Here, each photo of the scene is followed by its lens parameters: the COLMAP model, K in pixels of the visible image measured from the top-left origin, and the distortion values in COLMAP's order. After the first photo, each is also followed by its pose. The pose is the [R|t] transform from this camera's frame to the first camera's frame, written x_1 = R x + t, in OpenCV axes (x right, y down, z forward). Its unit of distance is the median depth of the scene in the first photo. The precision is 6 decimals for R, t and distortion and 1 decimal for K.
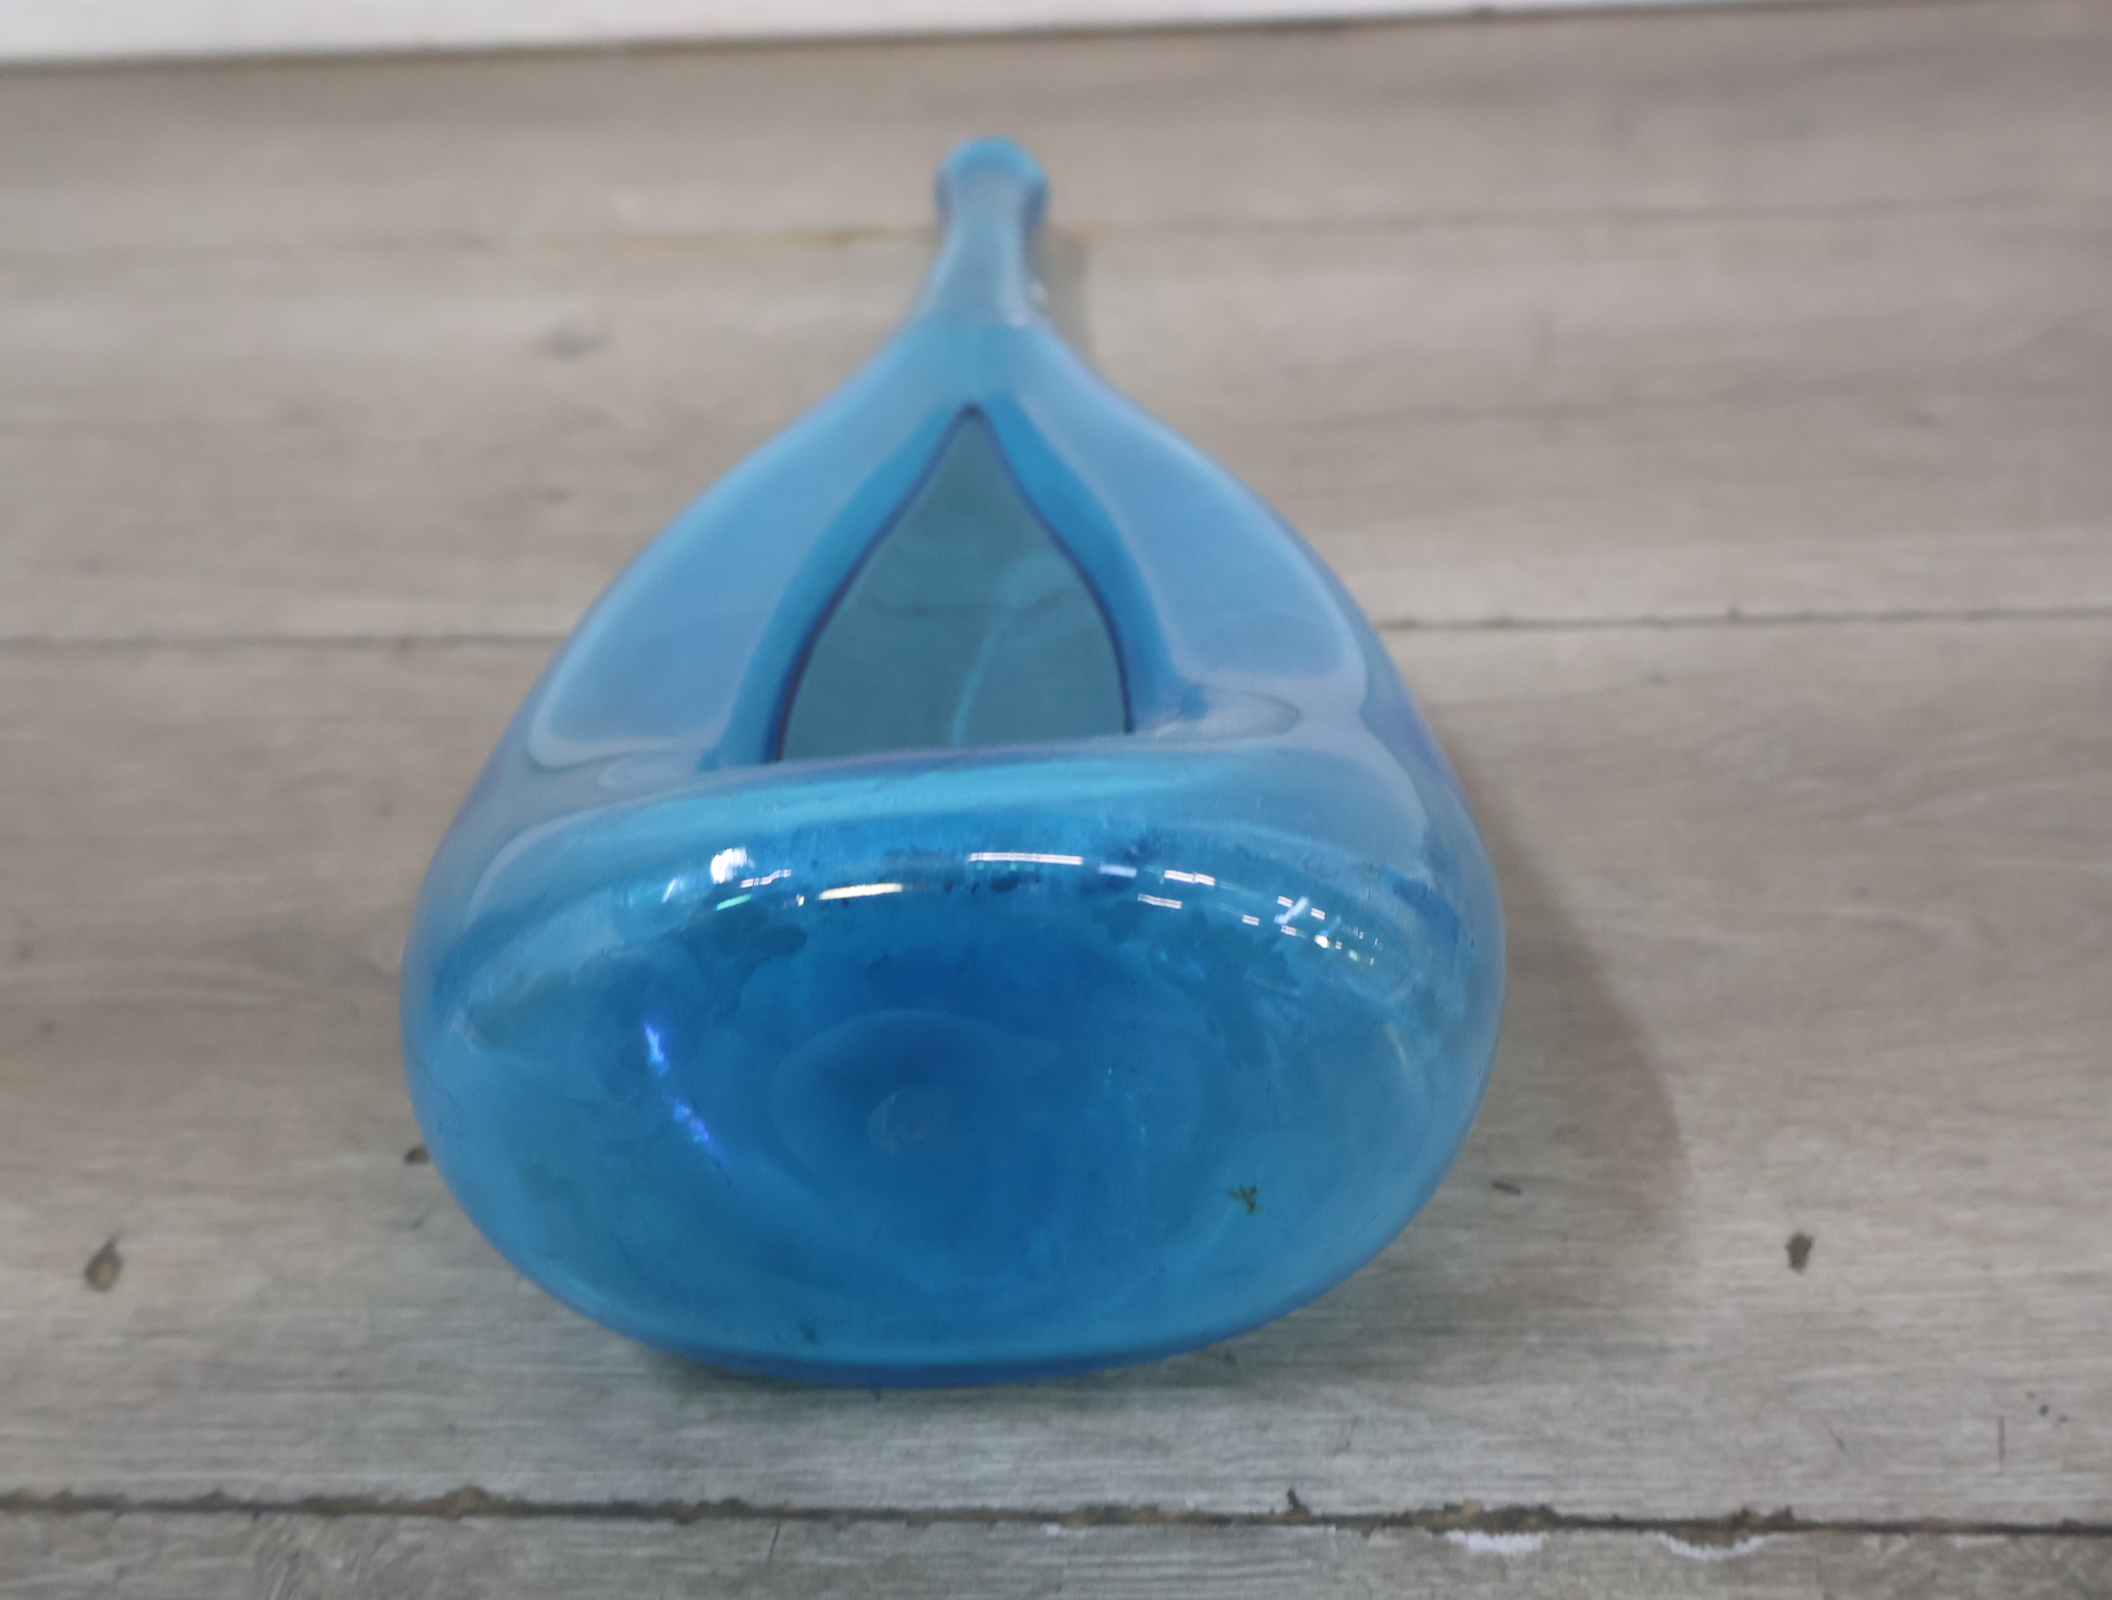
lens RADIAL K [[2068.1, 0, 1052.2], [0, 2068.1, 798.3], [0, 0, 1]] dist [0.009964, 0.000000]
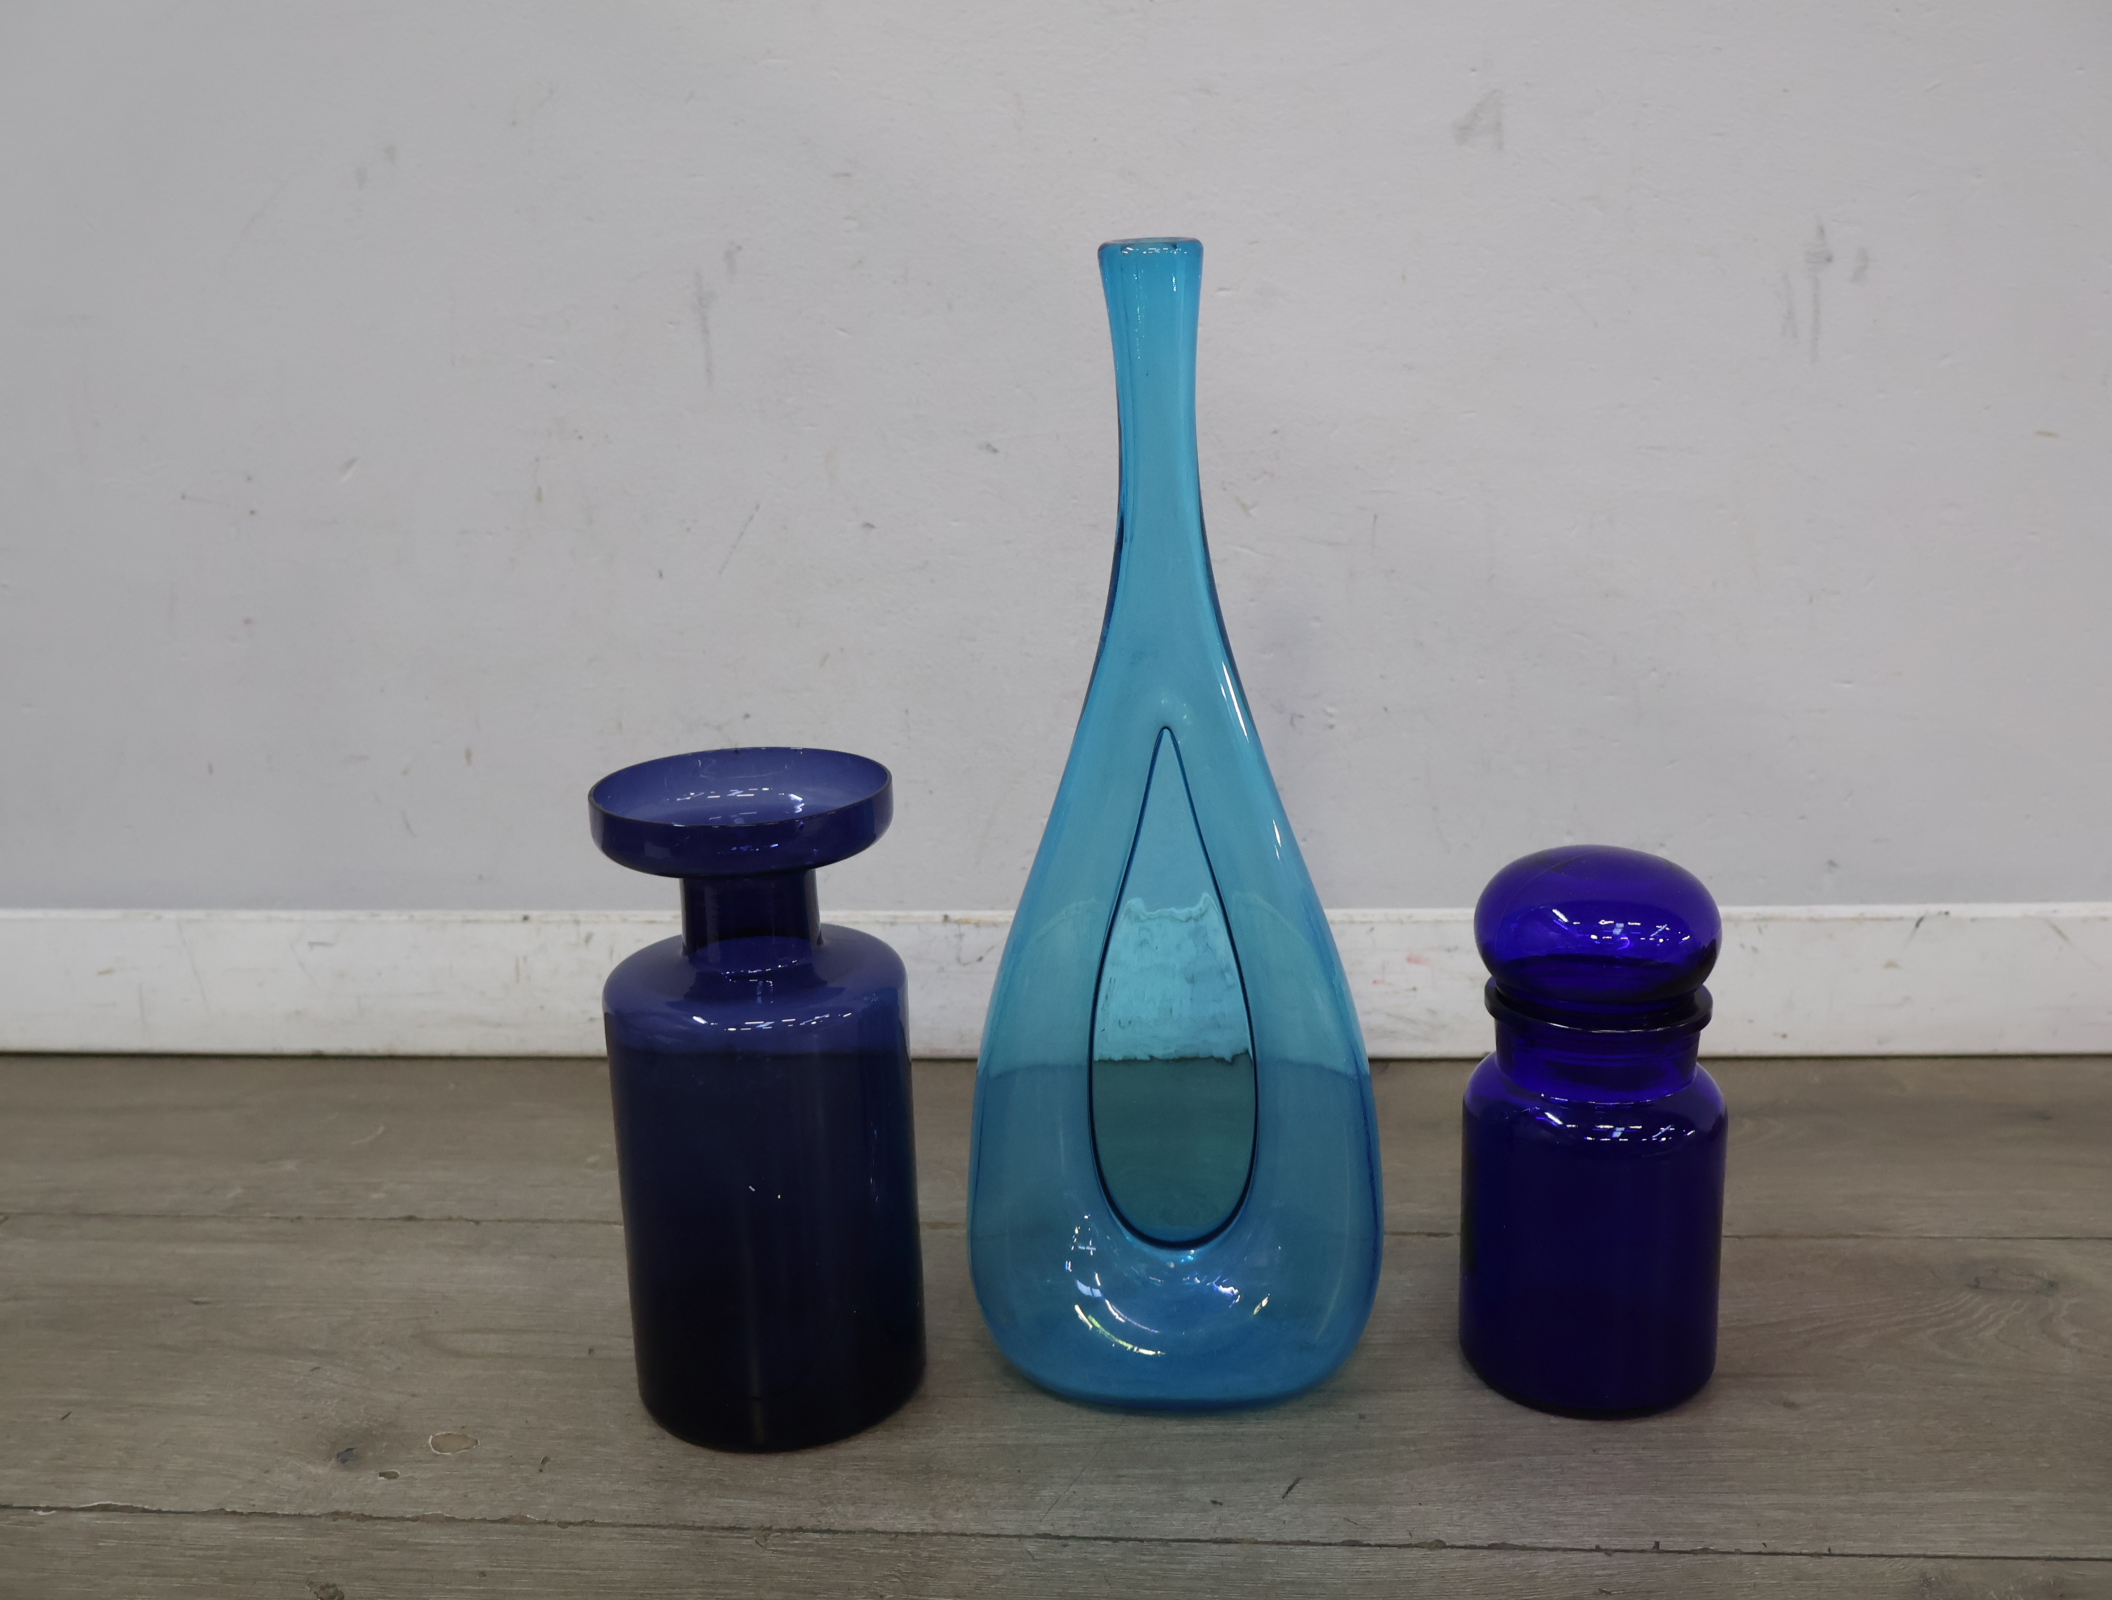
lens RADIAL K [[2068.1, 0, 1052.7], [0, 2068.1, 799.9], [0, 0, 1]] dist [0.009964, 0.000000]
pose [[0.999075, 0.026102, -0.034177, -0.099964], [-0.037247, 0.922455, -0.384303, 0.008022], [0.021496, 0.385220, 0.922574, -0.859482]]
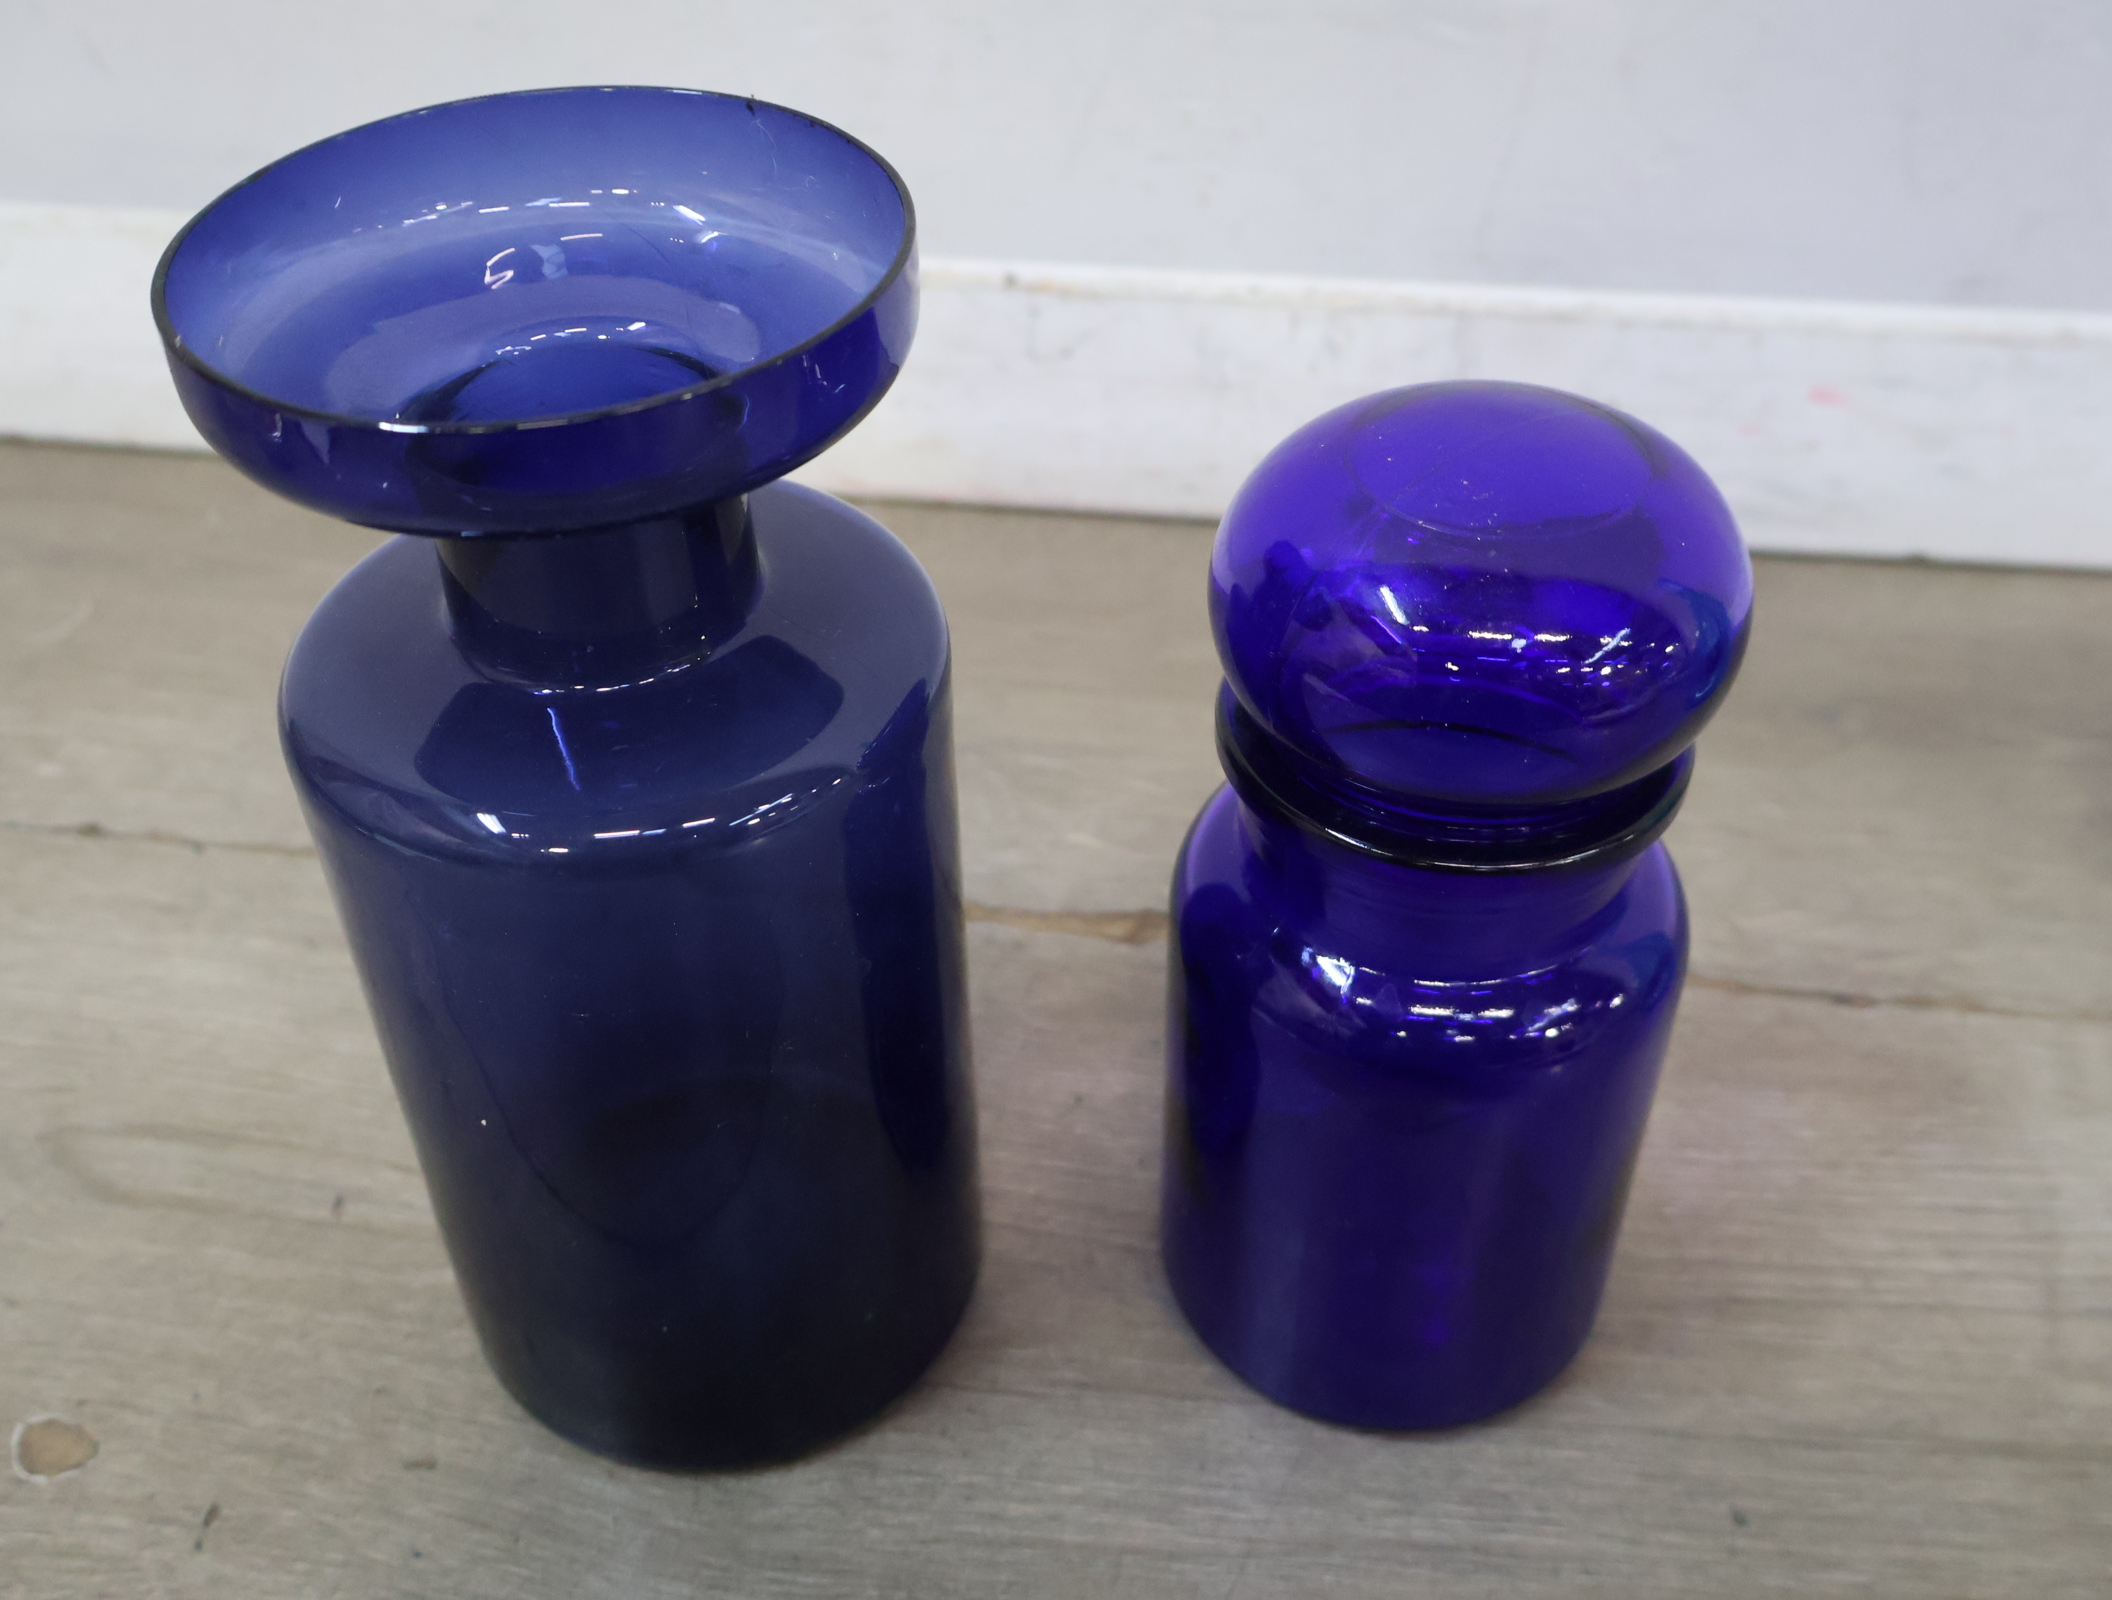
lens RADIAL K [[2068.1, 0, 1055.3], [0, 2068.1, 793.9], [0, 0, 1]] dist [0.009964, 0.000000]
pose [[0.994327, 0.090290, -0.056227, -0.189618], [-0.087393, 0.994815, 0.052015, -0.737296], [0.060632, -0.046806, 0.997062, 0.372612]]
